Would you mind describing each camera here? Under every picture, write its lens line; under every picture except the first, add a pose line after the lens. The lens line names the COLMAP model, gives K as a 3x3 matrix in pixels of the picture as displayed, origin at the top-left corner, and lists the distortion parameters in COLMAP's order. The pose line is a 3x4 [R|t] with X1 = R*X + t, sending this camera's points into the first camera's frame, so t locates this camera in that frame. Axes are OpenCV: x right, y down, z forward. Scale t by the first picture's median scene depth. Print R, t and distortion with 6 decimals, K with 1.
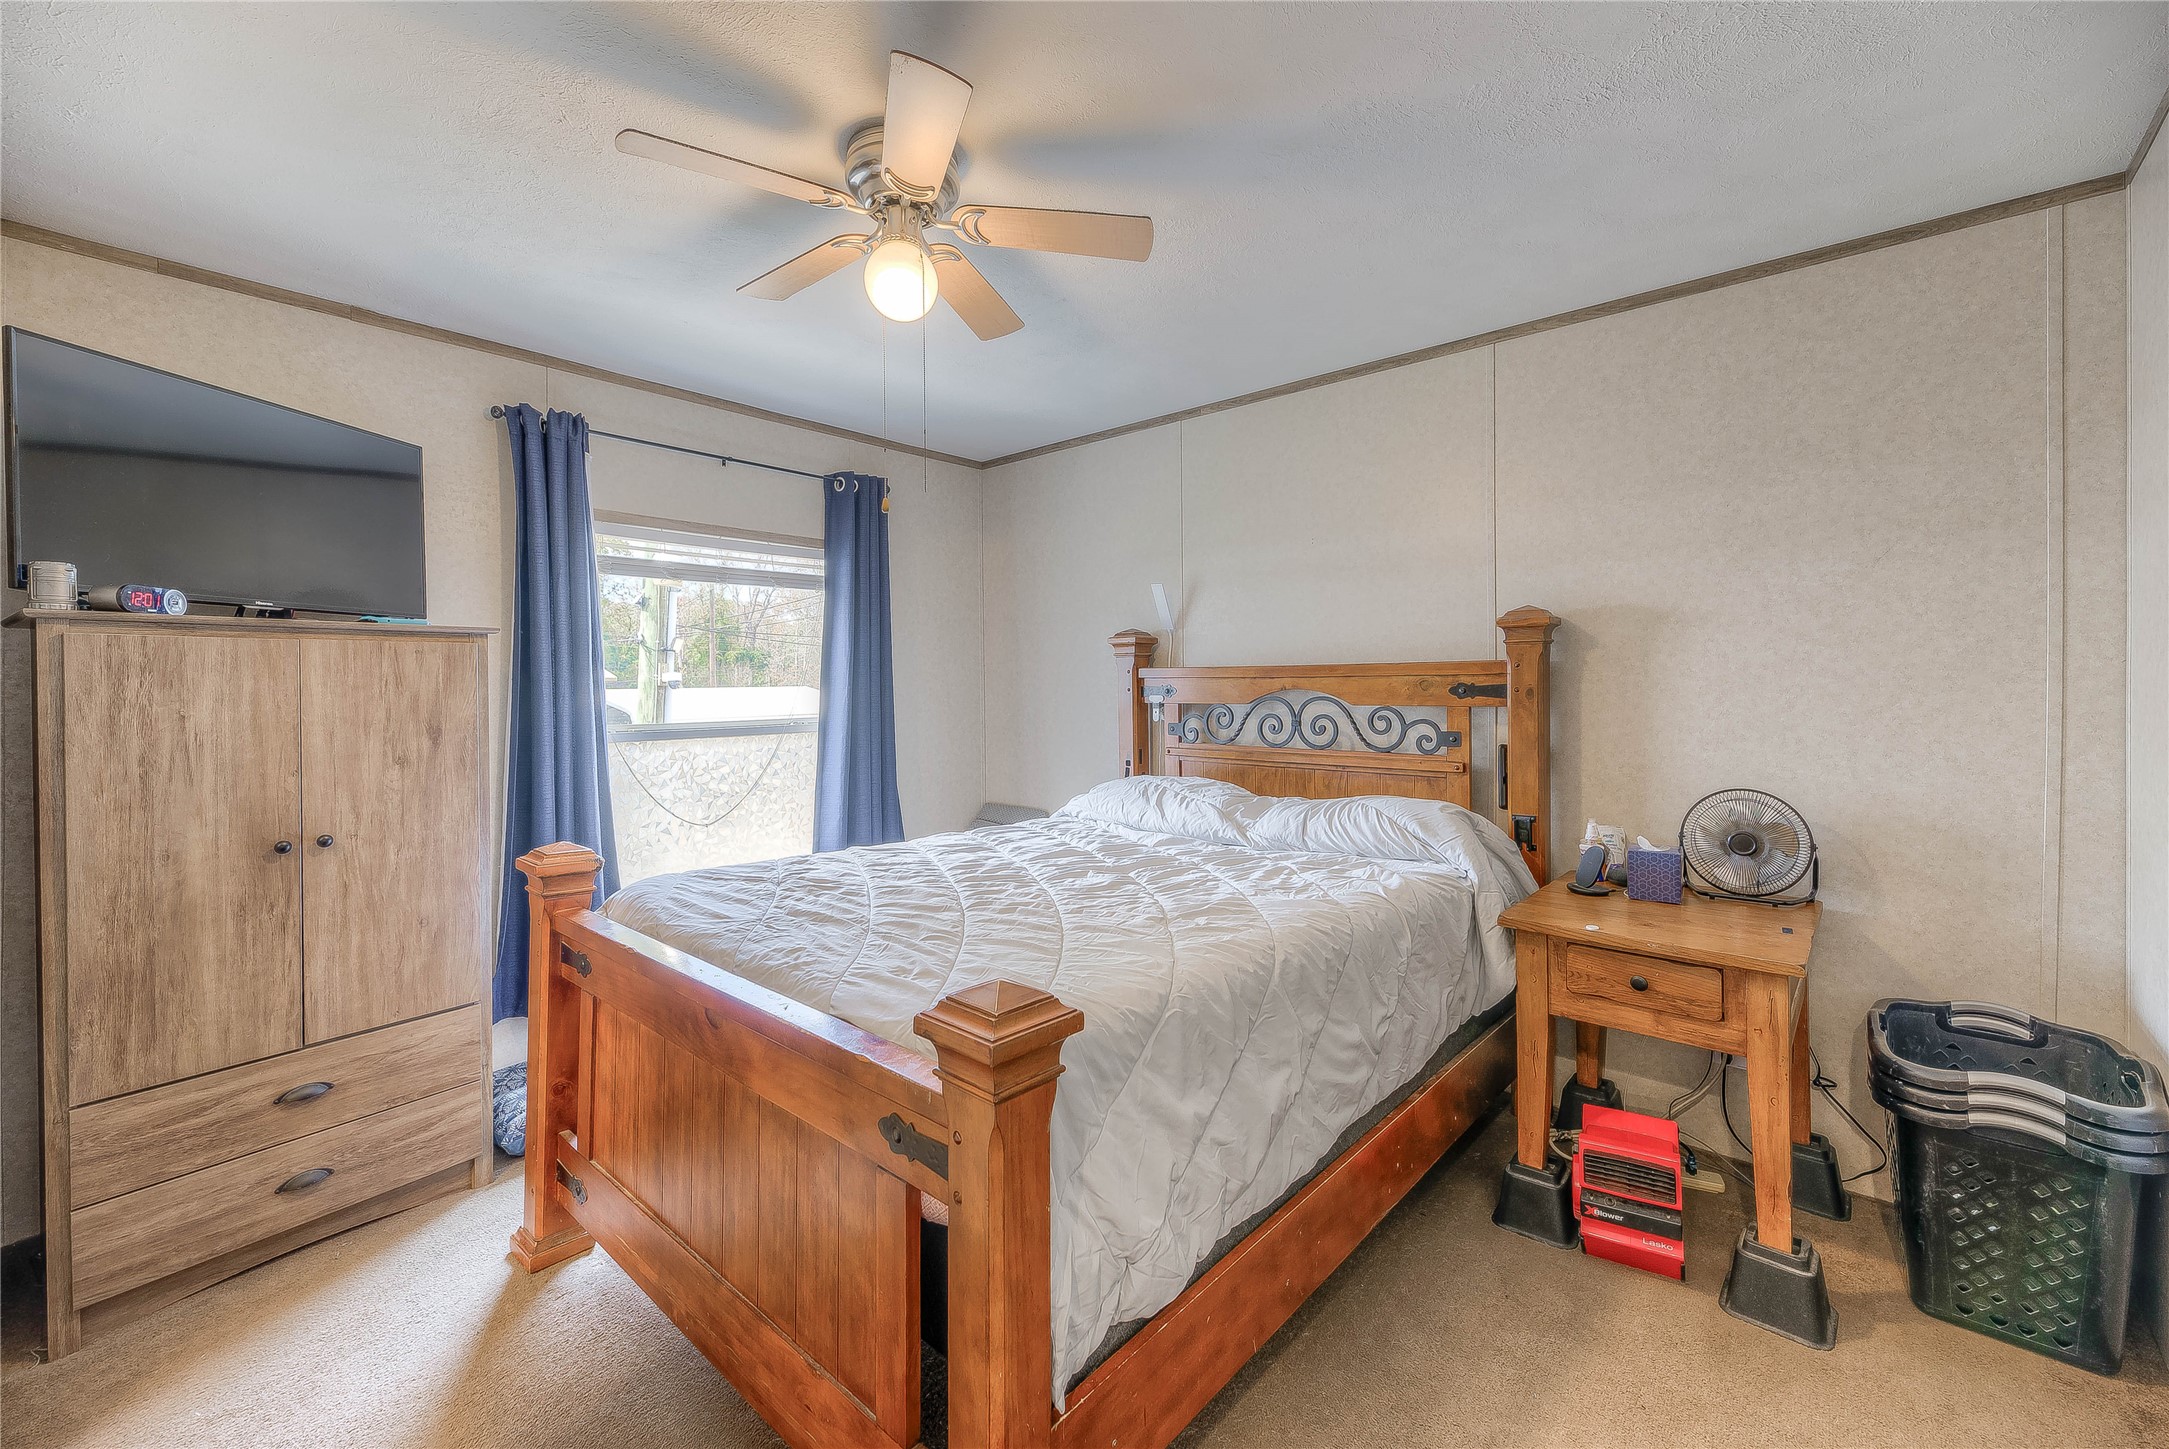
lens RADIAL K [[884.1, 0, 1132.2], [0, 884.1, 676.9], [0, 0, 1]] dist [0.010407, -0.000535]
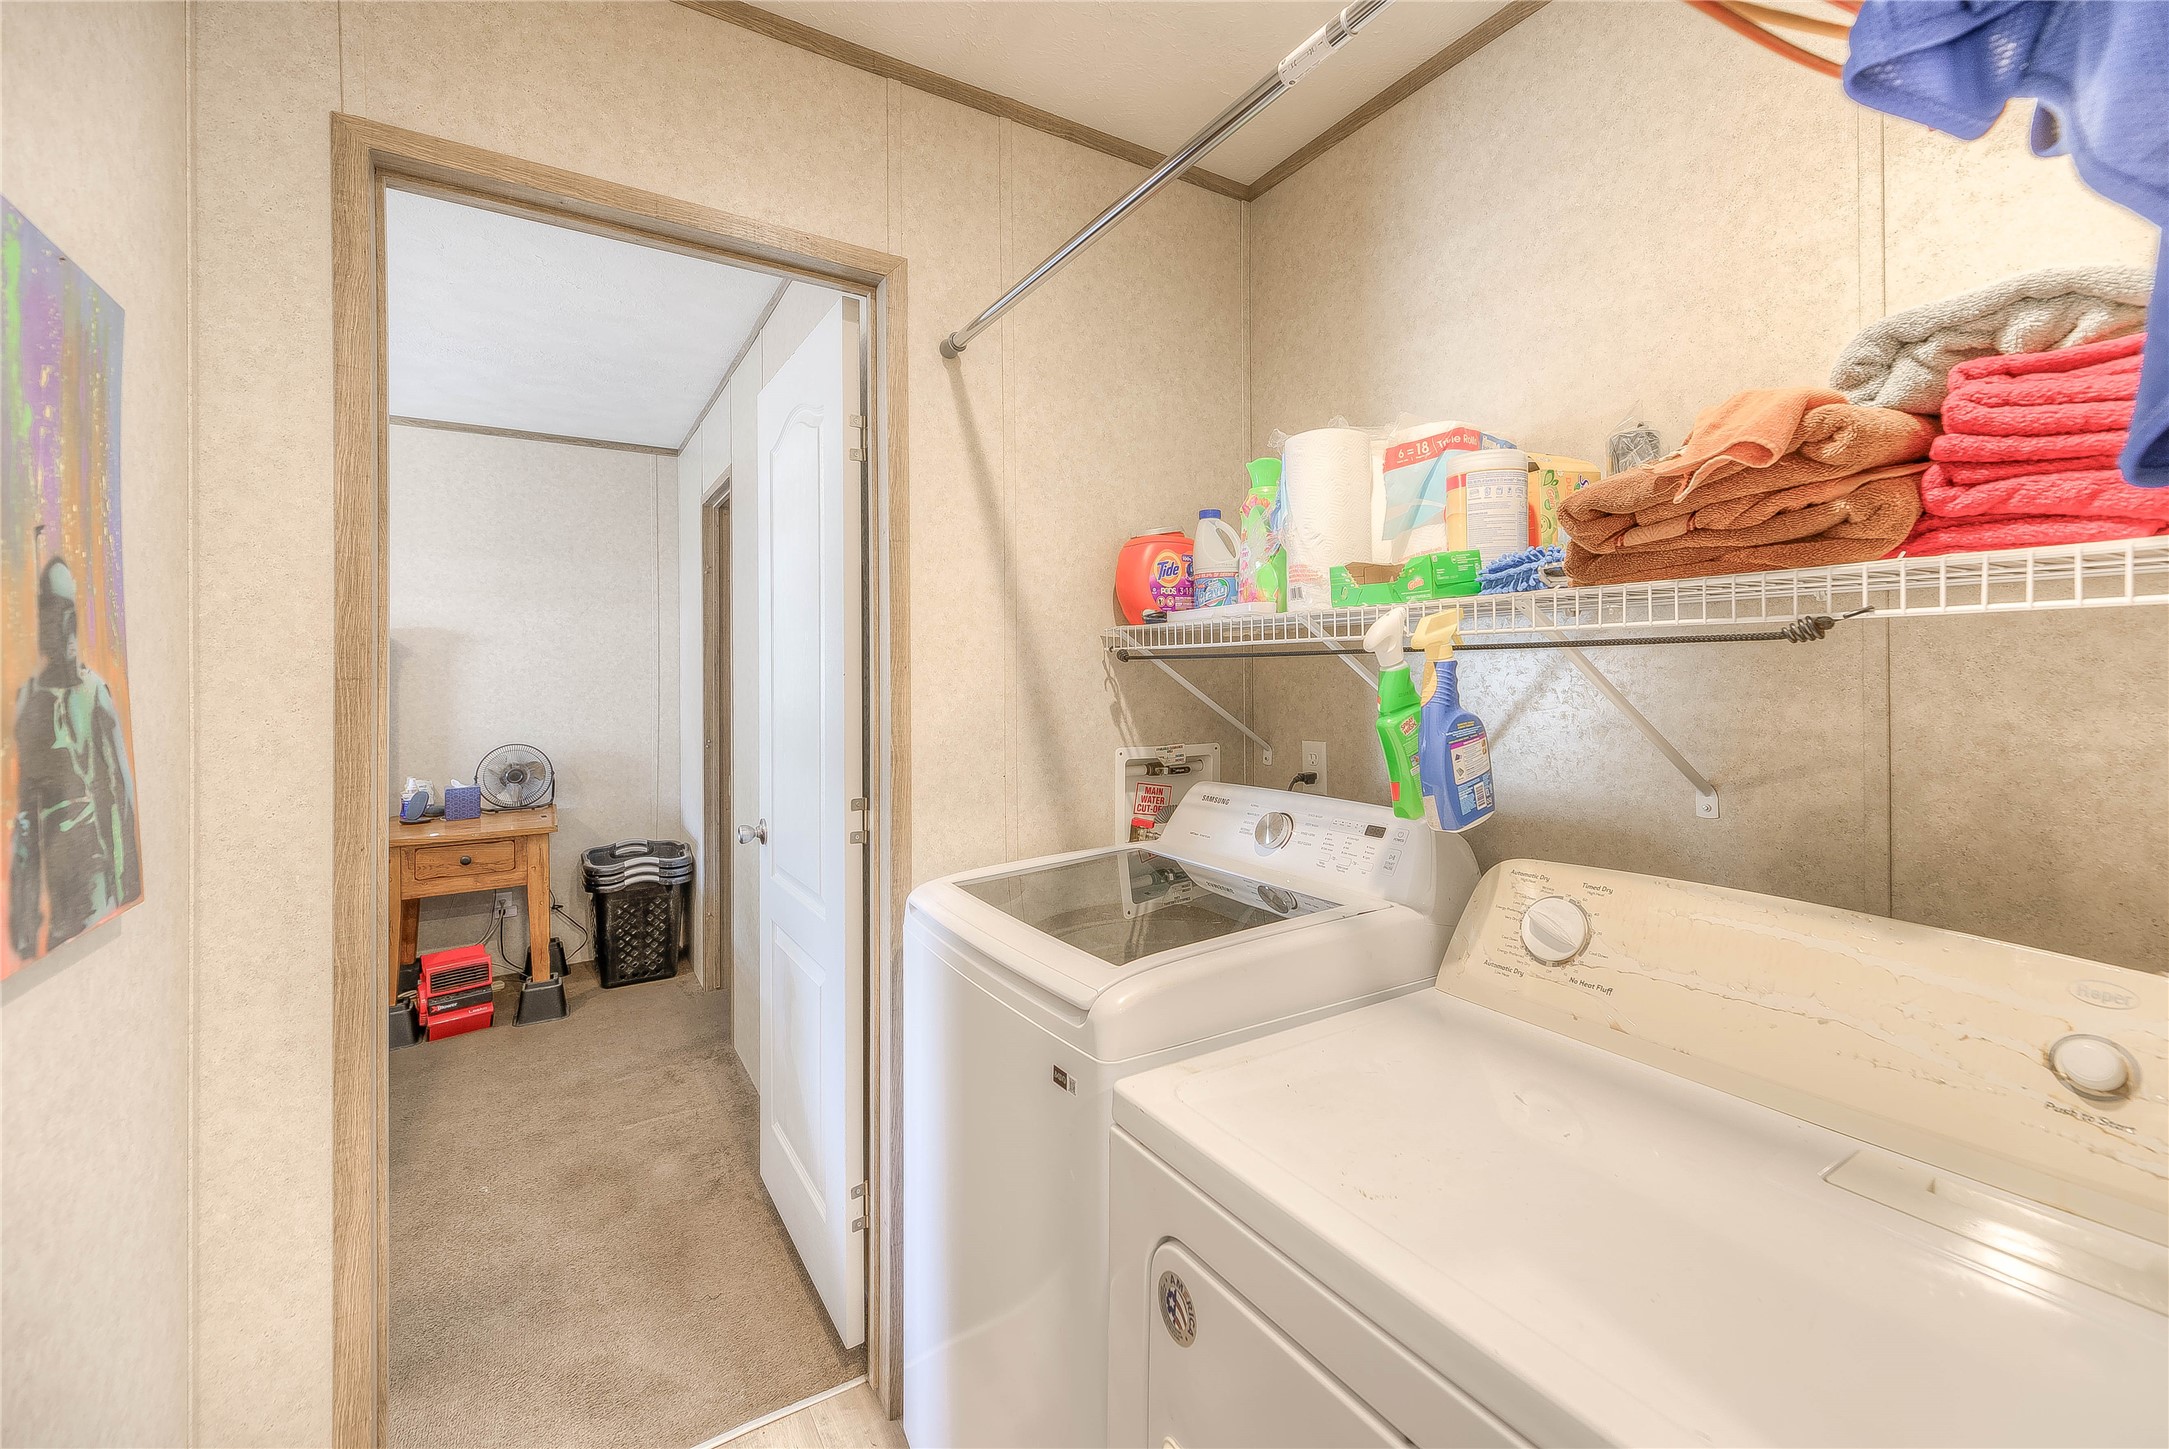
lens RADIAL K [[892.3, 0, 1083.0], [0, 892.3, 680.8], [0, 0, 1]] dist [0.002403, 0.000674]
pose [[0.323084, -0.006790, 0.946346, -0.640143], [0.003395, 0.999976, 0.006016, 0.001320], [-0.946364, 0.001269, 0.323100, -0.639634]]
